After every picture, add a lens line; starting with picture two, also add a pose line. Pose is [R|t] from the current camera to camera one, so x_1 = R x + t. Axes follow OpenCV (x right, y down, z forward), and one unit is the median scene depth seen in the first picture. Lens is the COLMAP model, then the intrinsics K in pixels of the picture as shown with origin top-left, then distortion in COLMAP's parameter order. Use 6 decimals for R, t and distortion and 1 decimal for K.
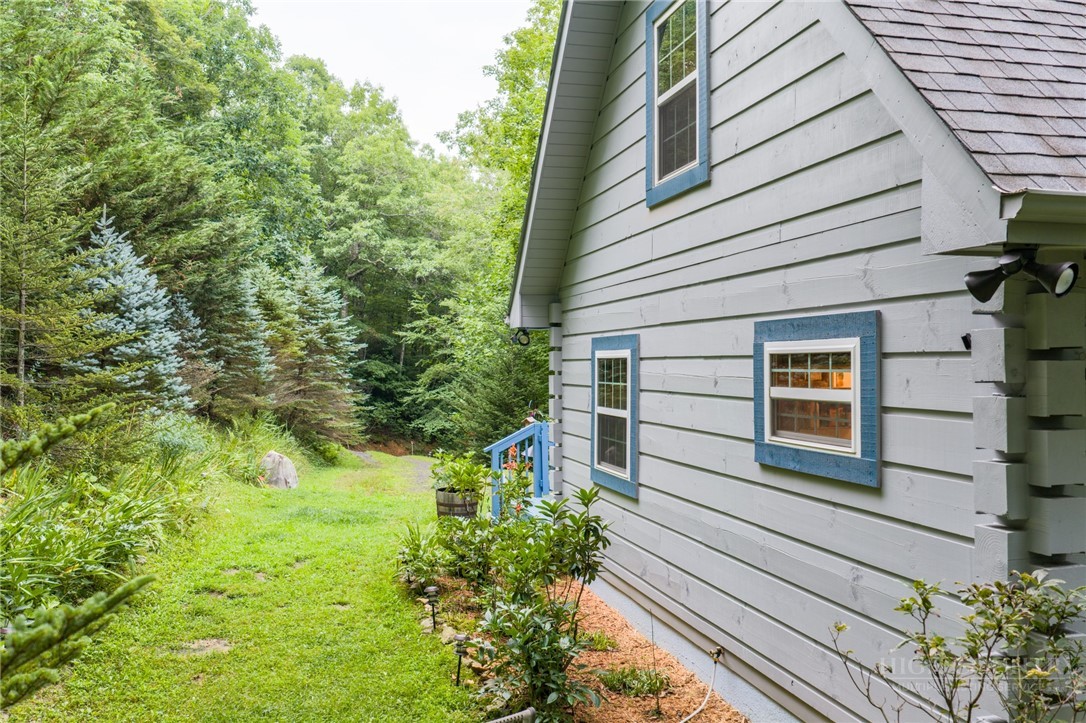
lens RADIAL K [[905.3, 0, 549.3], [0, 905.3, 367.9], [0, 0, 1]] dist [0.020233, -0.007706]
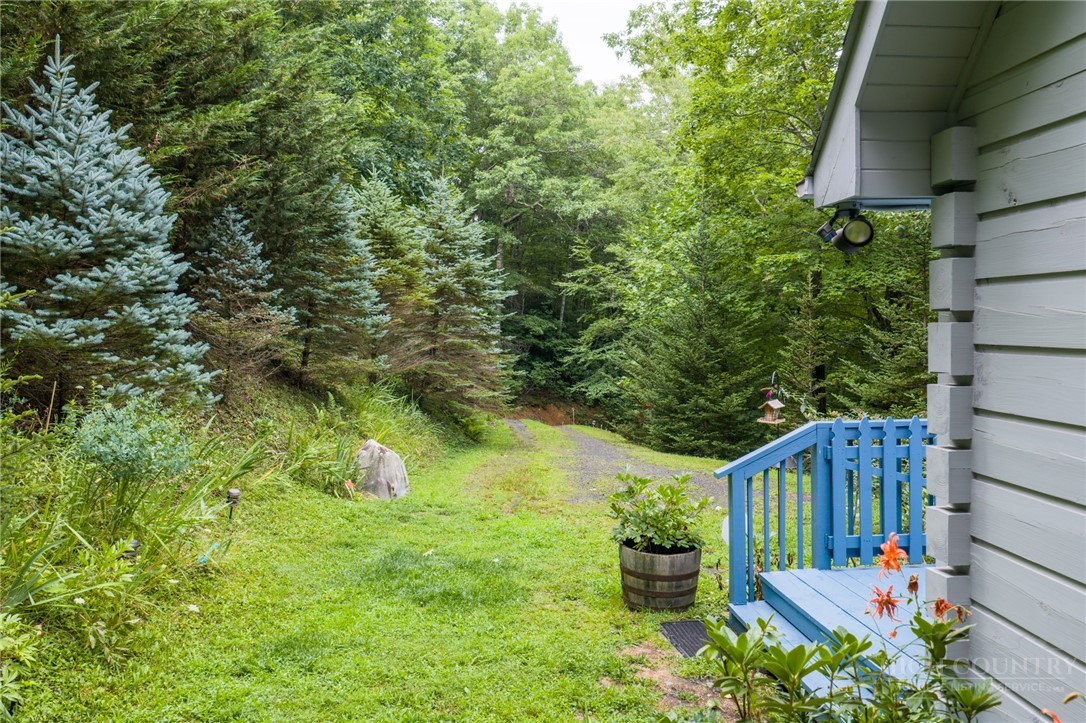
lens RADIAL K [[905.3, 0, 549.3], [0, 905.3, 367.9], [0, 0, 1]] dist [0.020233, -0.007706]
pose [[0.984457, 0.007588, -0.175460, -0.024922], [0.000618, 0.998910, 0.046665, 0.002527], [0.175623, -0.046048, 0.983380, 0.161981]]
